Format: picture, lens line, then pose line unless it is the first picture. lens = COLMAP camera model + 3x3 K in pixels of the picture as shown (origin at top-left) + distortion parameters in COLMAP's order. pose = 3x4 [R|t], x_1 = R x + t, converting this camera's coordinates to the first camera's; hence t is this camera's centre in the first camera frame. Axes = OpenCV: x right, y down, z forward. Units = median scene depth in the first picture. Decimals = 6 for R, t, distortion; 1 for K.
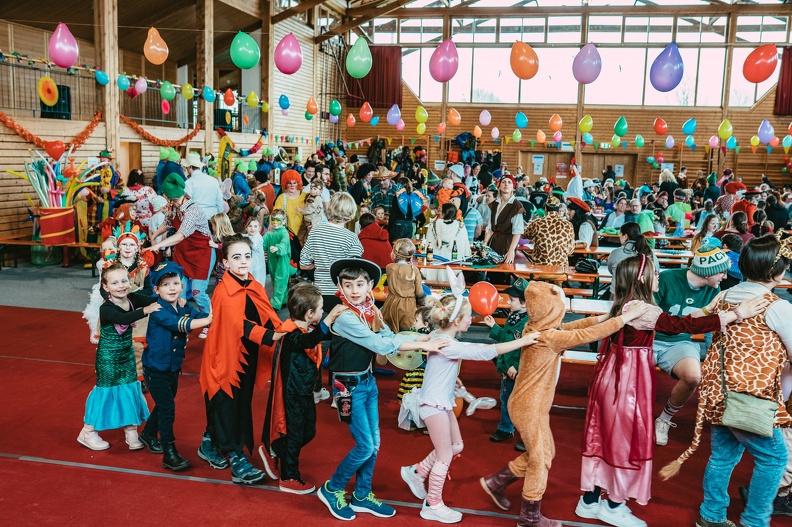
lens RADIAL K [[757.7, 0, 396.0], [0, 757.7, 263.5], [0, 0, 1]] dist [-0.058508, 0.102748]
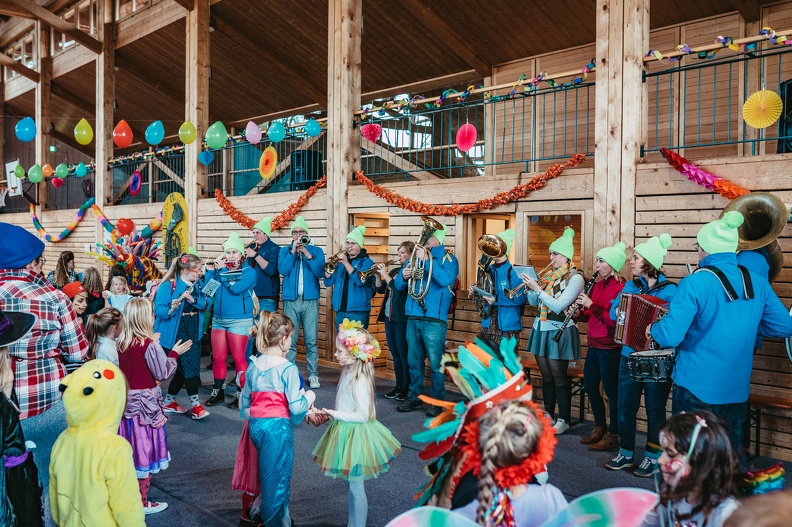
lens RADIAL K [[757.7, 0, 396.0], [0, 757.7, 263.5], [0, 0, 1]] dist [-0.058508, 0.102748]
pose [[-0.583085, -0.013885, -0.812293, 0.095678], [-0.143724, 0.985846, 0.086316, -0.121316], [0.799597, 0.167076, -0.576827, 0.946967]]
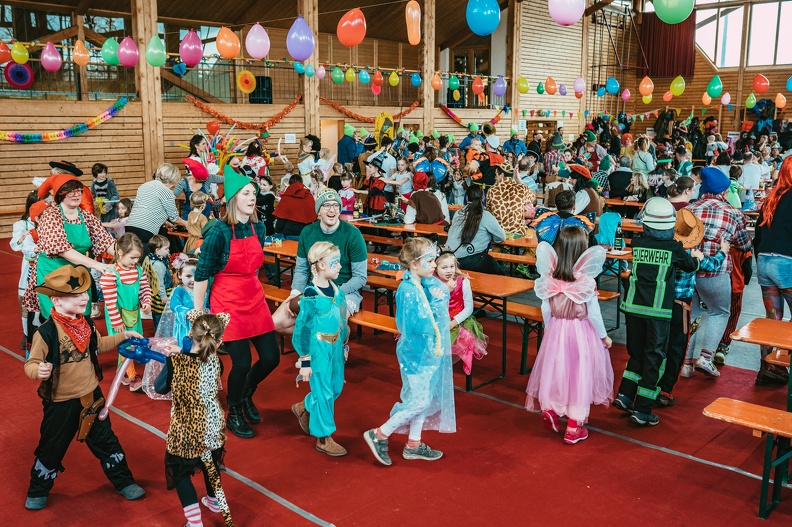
lens RADIAL K [[757.7, 0, 396.0], [0, 757.7, 263.5], [0, 0, 1]] dist [-0.058508, 0.102748]
pose [[0.856231, 0.068477, -0.512034, 0.244180], [-0.052652, 0.997582, 0.045365, 0.002934], [0.513902, -0.011883, 0.857766, 0.020079]]
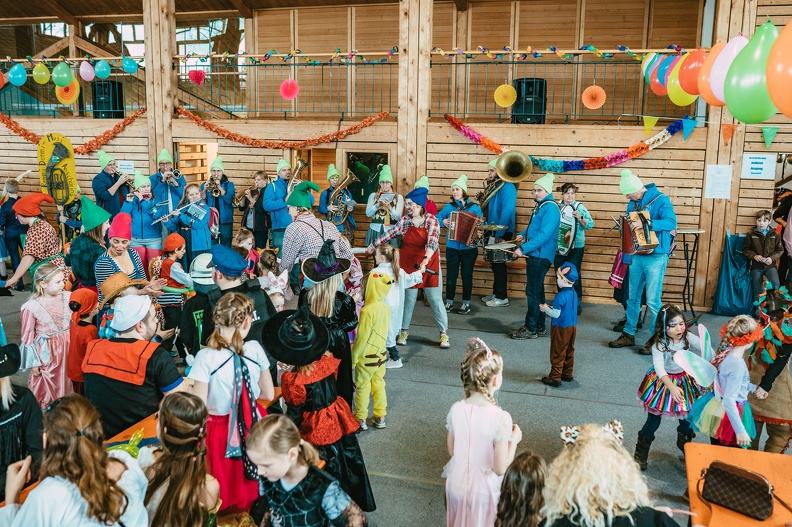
lens RADIAL K [[757.7, 0, 396.0], [0, 757.7, 263.5], [0, 0, 1]] dist [-0.058508, 0.102748]
pose [[-0.098725, 0.148749, -0.983935, 0.272764], [-0.160201, 0.973492, 0.163244, -0.136461], [0.982135, 0.173744, -0.072278, 0.873295]]
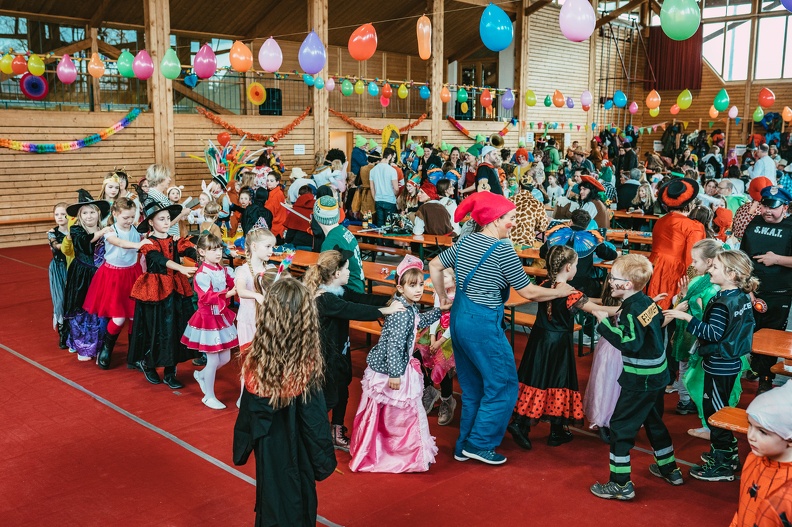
lens RADIAL K [[757.7, 0, 396.0], [0, 757.7, 263.5], [0, 0, 1]] dist [-0.058508, 0.102748]
pose [[0.851384, 0.065510, -0.520435, 0.245423], [-0.057836, 0.997845, 0.030989, 0.003258], [0.521344, 0.003716, 0.853338, 0.015794]]
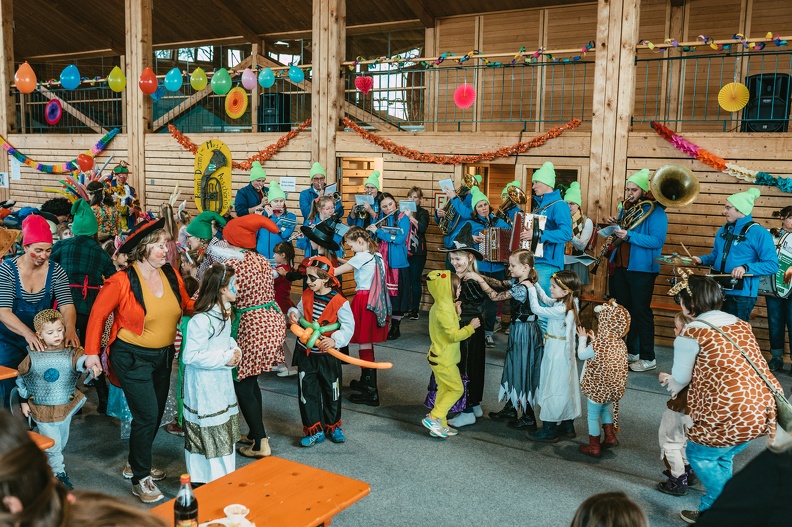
lens RADIAL K [[757.7, 0, 396.0], [0, 757.7, 263.5], [0, 0, 1]] dist [-0.058508, 0.102748]
pose [[-0.349691, 0.088033, -0.932720, 0.197232], [-0.167420, 0.973678, 0.154666, -0.122737], [0.921785, 0.210241, -0.325748, 0.872802]]
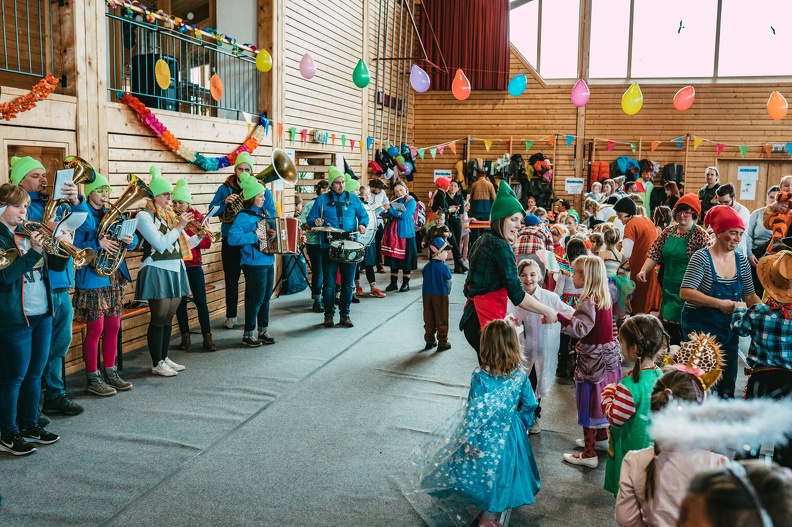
lens RADIAL K [[757.7, 0, 396.0], [0, 757.7, 263.5], [0, 0, 1]] dist [-0.058508, 0.102748]
pose [[0.999026, -0.003997, -0.043945, -0.073519], [0.003004, 0.999739, -0.022649, -0.074778], [0.044024, 0.022495, 0.998777, 0.543121]]
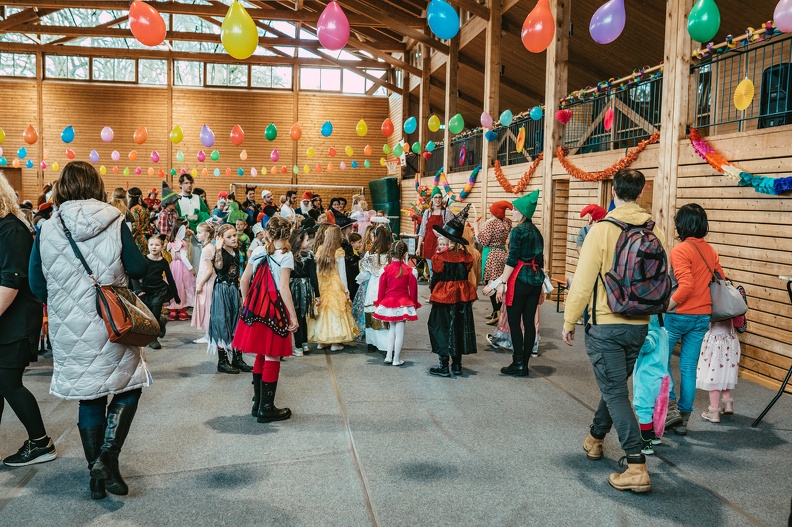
lens RADIAL K [[757.7, 0, 396.0], [0, 757.7, 263.5], [0, 0, 1]] dist [-0.058508, 0.102748]
pose [[-0.936104, -0.017205, -0.351303, 0.062992], [-0.095859, 0.973473, 0.207755, -0.153102], [0.338409, 0.228156, -0.912921, 1.157644]]
